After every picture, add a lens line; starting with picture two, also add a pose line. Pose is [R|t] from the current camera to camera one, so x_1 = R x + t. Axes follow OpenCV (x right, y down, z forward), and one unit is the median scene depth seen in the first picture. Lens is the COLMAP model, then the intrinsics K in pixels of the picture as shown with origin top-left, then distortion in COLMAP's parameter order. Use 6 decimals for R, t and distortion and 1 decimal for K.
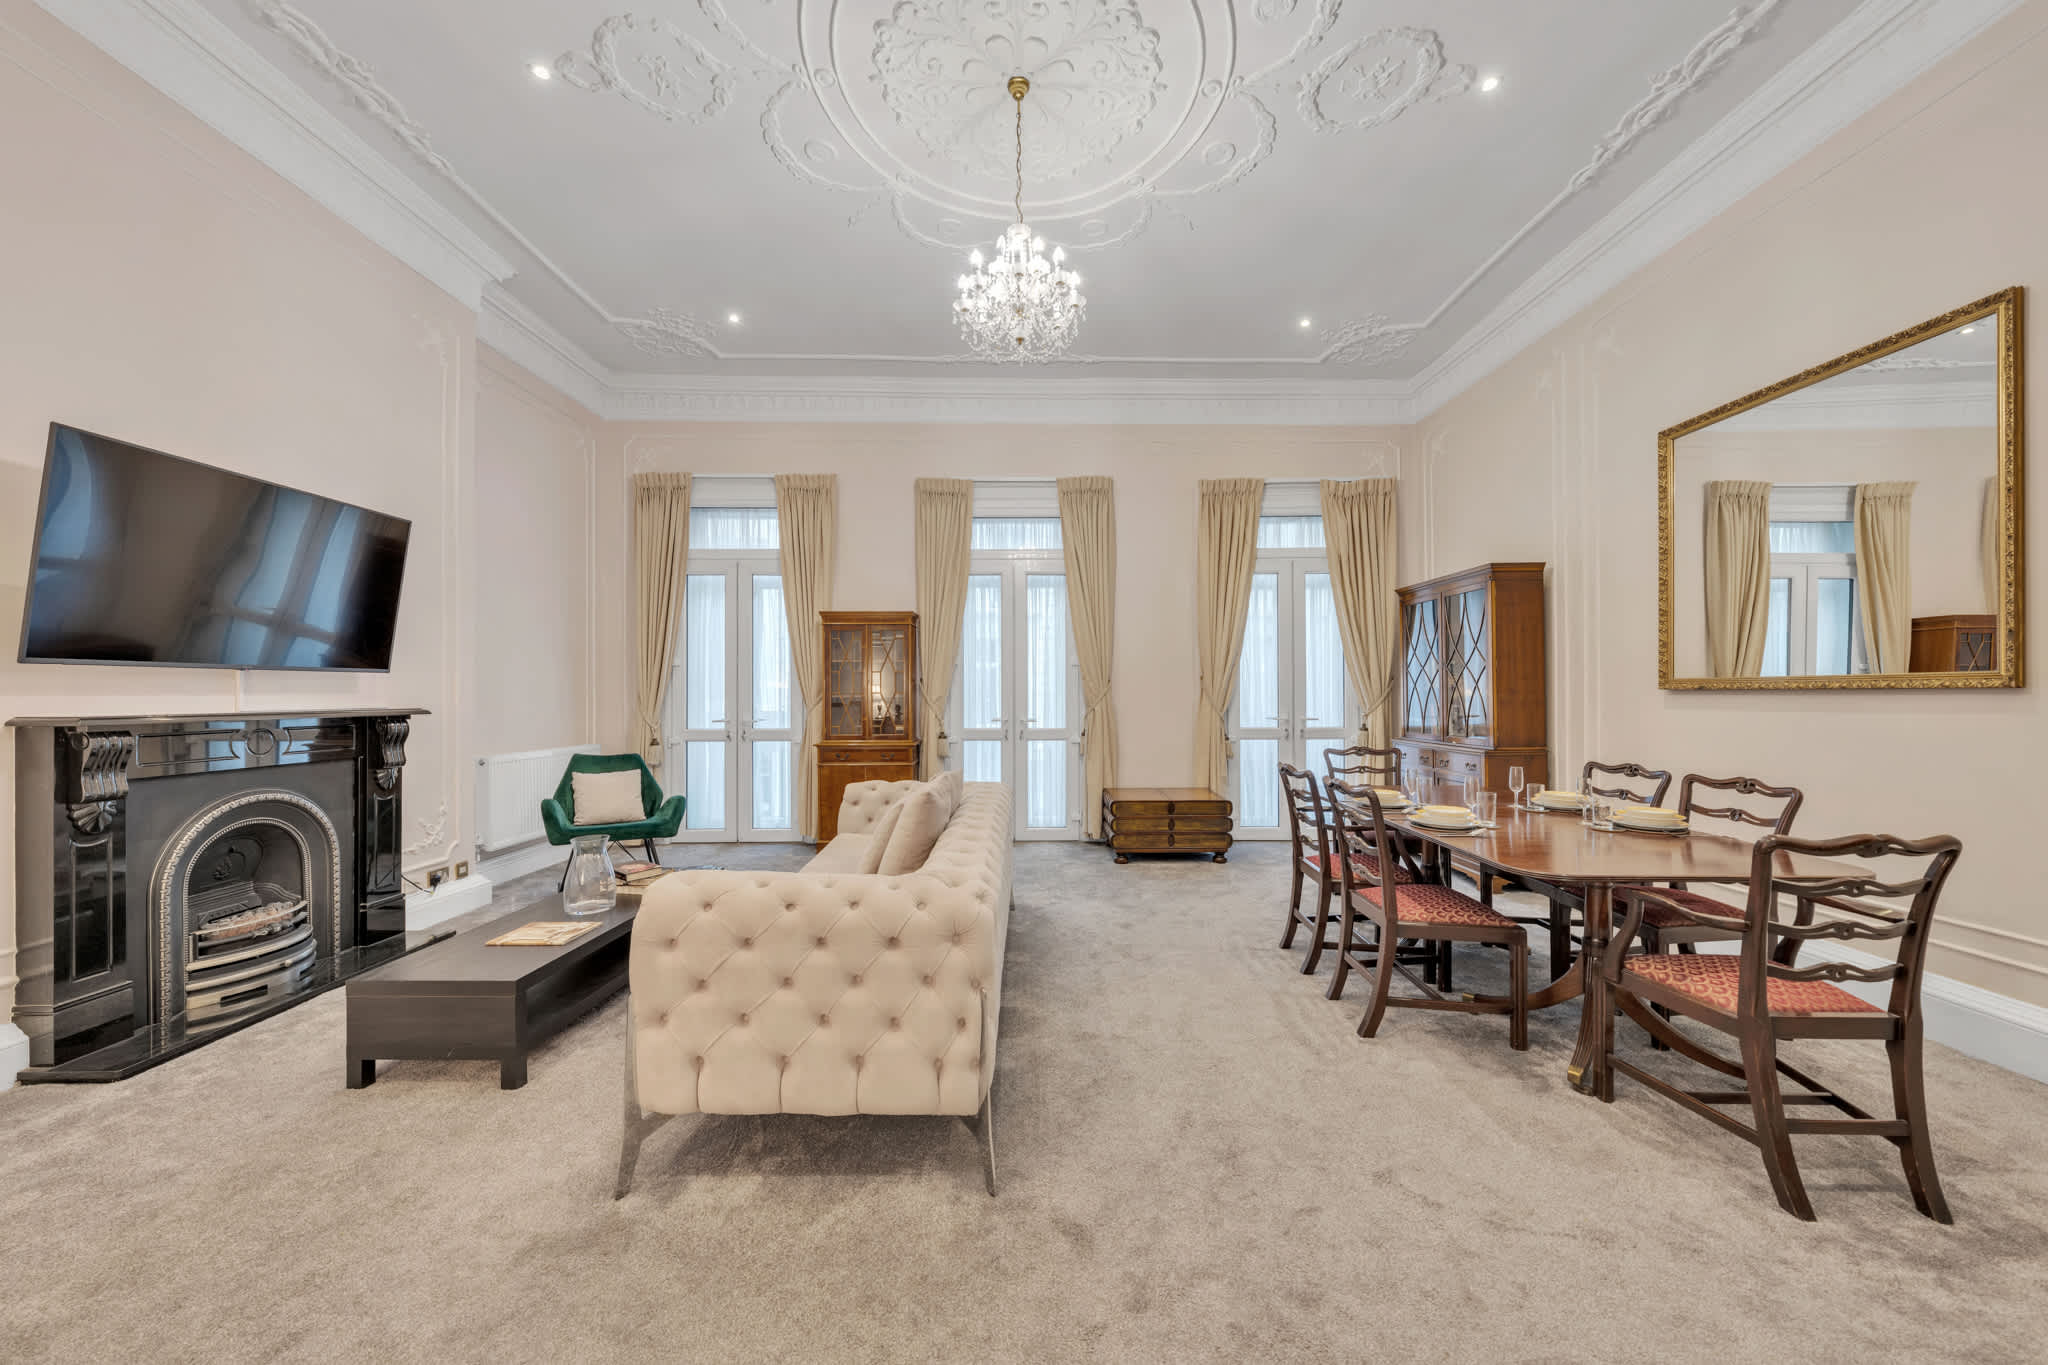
lens RADIAL K [[714.8, 0, 1027.3], [0, 714.8, 689.1], [0, 0, 1]] dist [-0.001238, -0.000064]
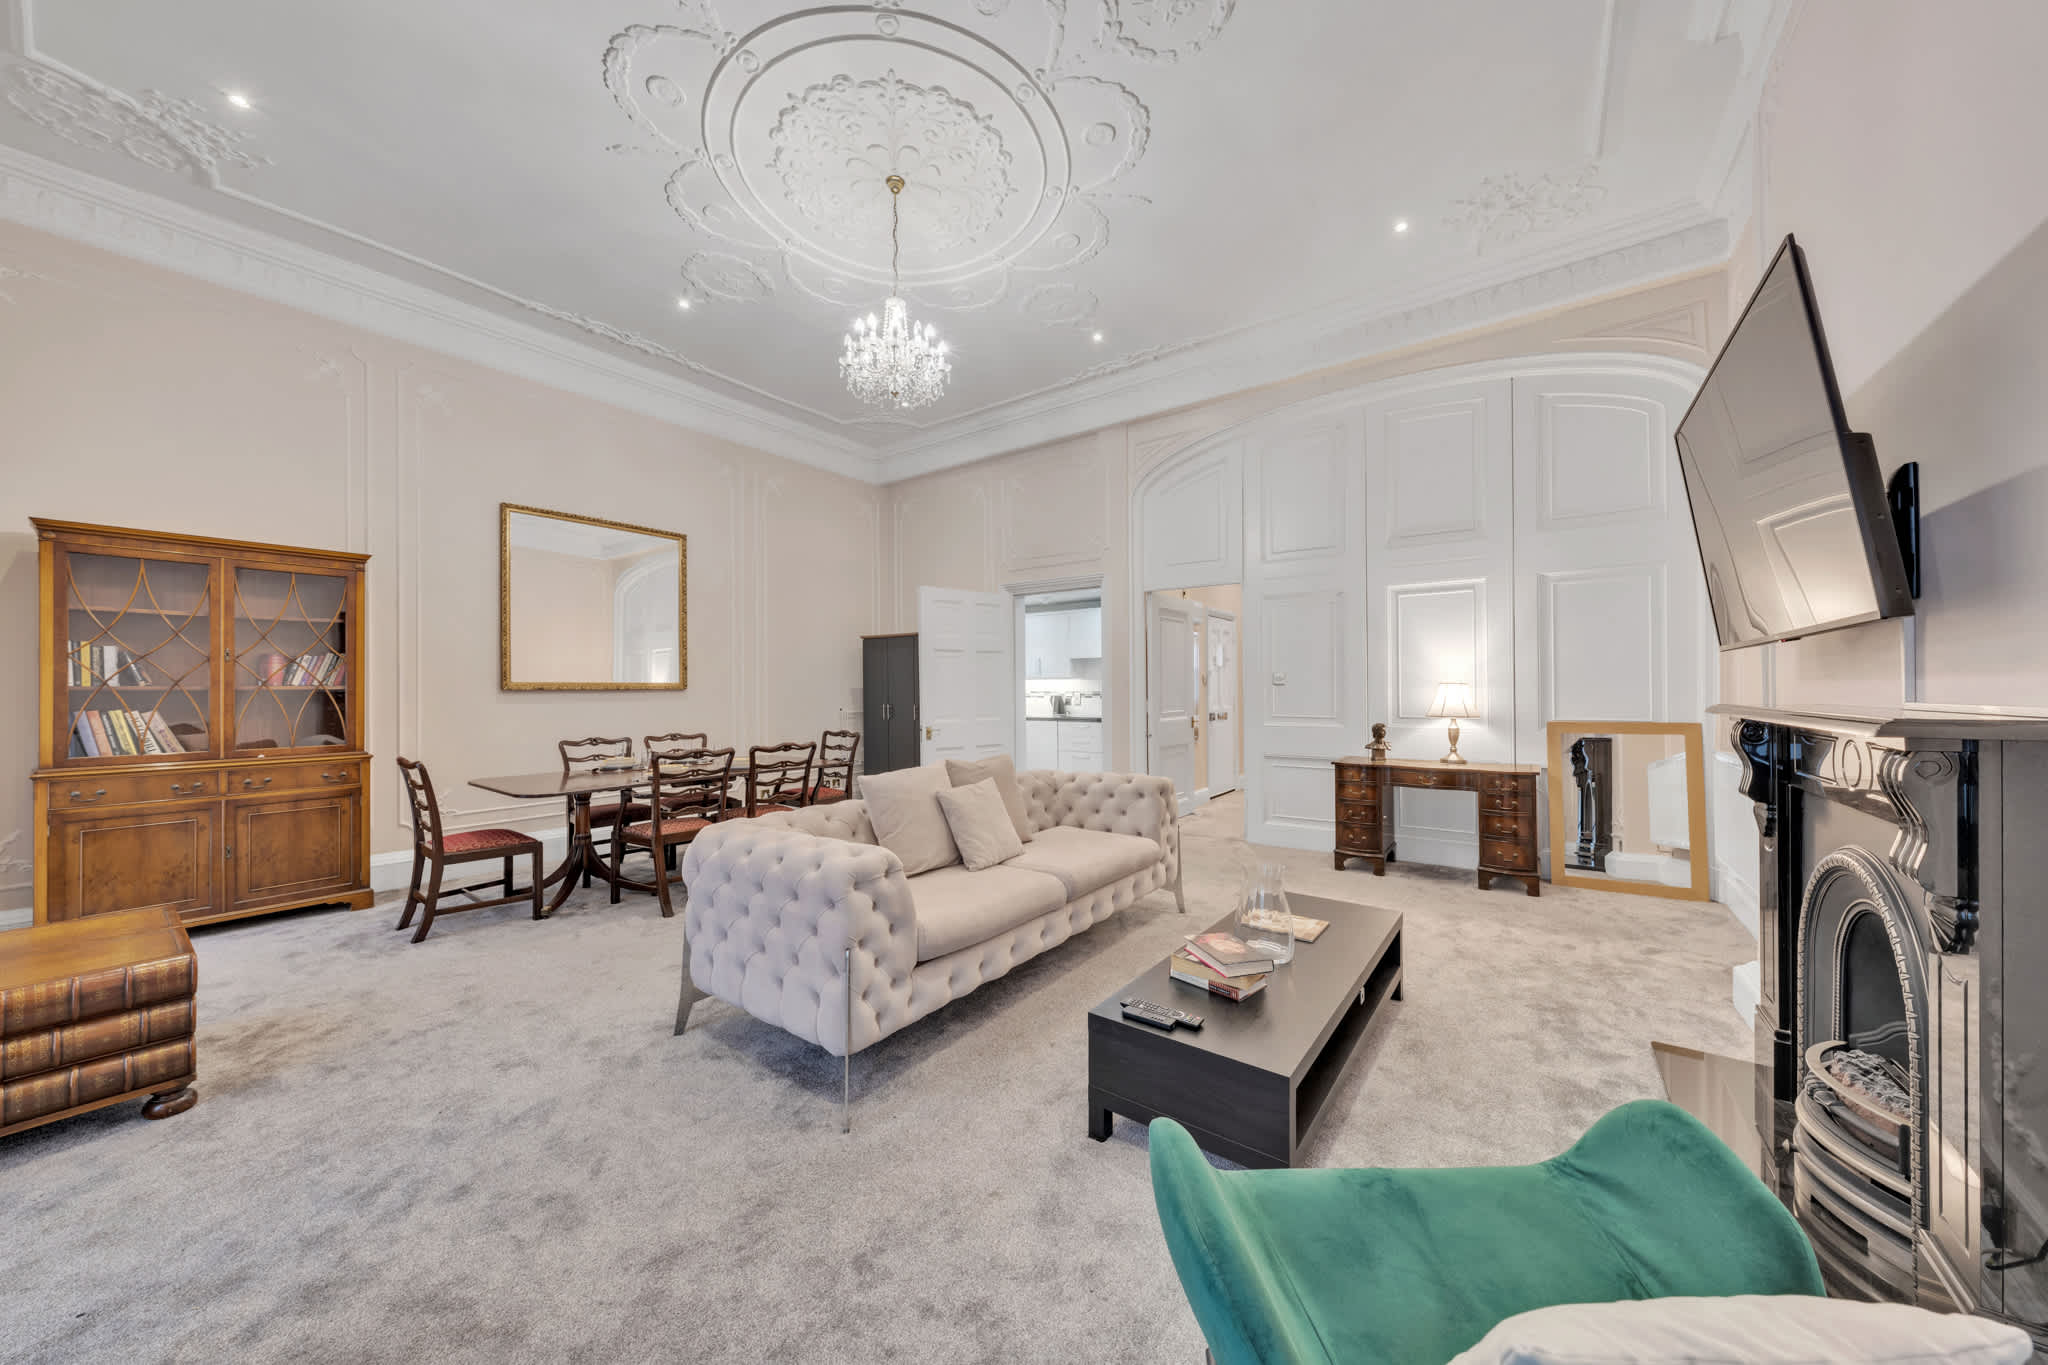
lens RADIAL K [[701.5, 0, 1027.9], [0, 701.5, 685.5], [0, 0, 1]] dist [0.001220, -0.000009]
pose [[-0.809595, 0.010313, 0.586899, -0.600041], [0.004690, 0.999927, -0.011100, 0.011047], [-0.586970, -0.006234, -0.809584, 1.244833]]
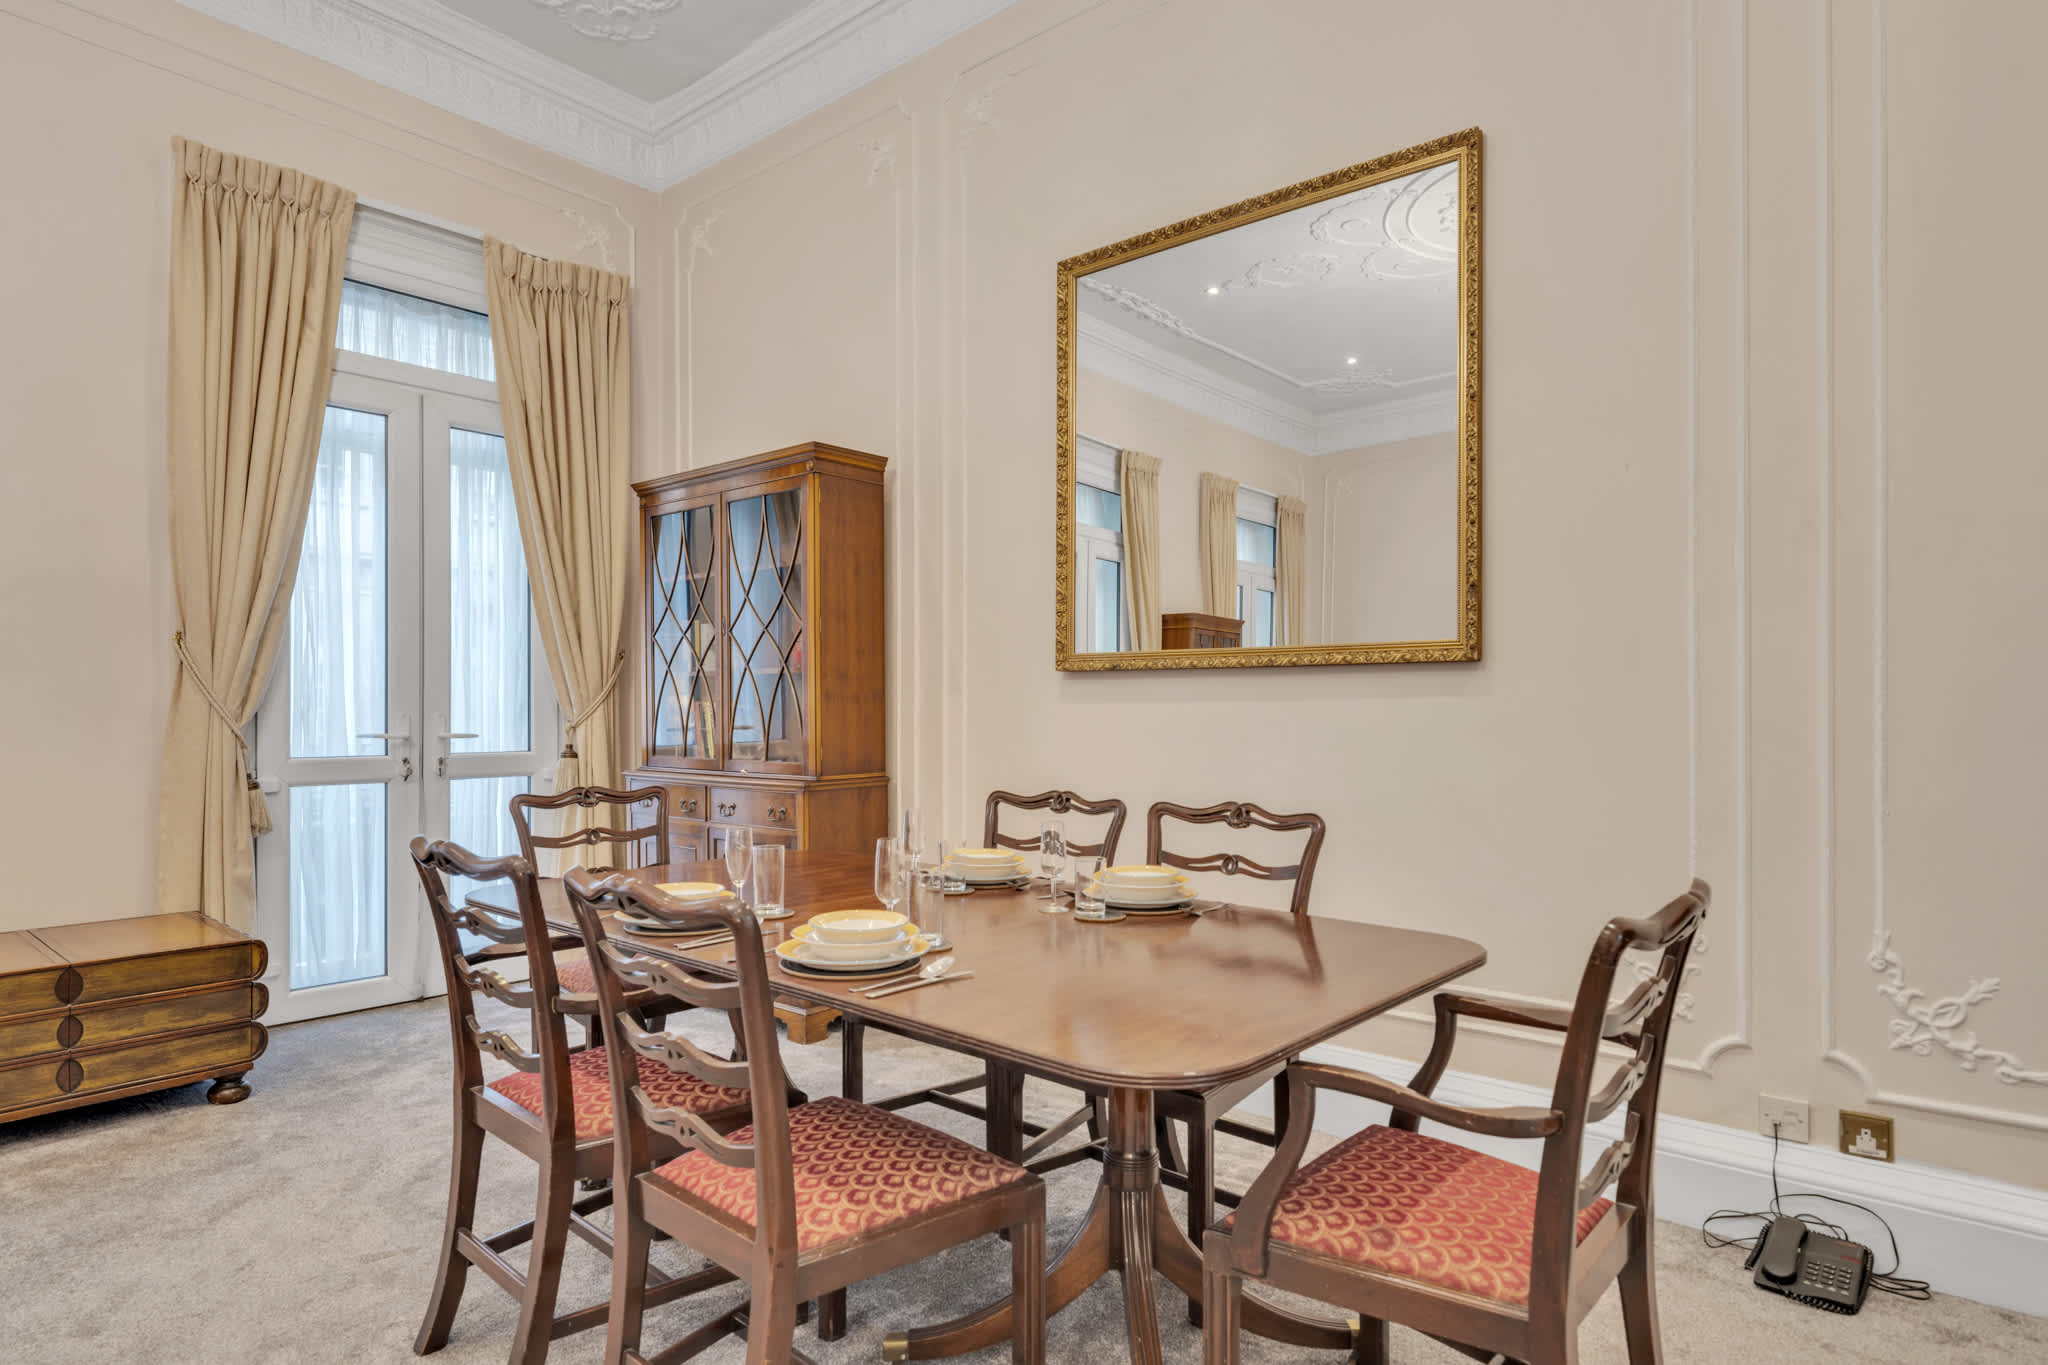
lens RADIAL K [[1123.2, 0, 1027.5], [0, 1123.2, 710.1], [0, 0, 1]] dist [0.000066, 0.000442]
pose [[0.643293, 0.002228, 0.765617, 0.091716], [-0.007796, 0.999963, 0.003641, 0.026056], [-0.765580, -0.008311, 0.643286, 0.315160]]
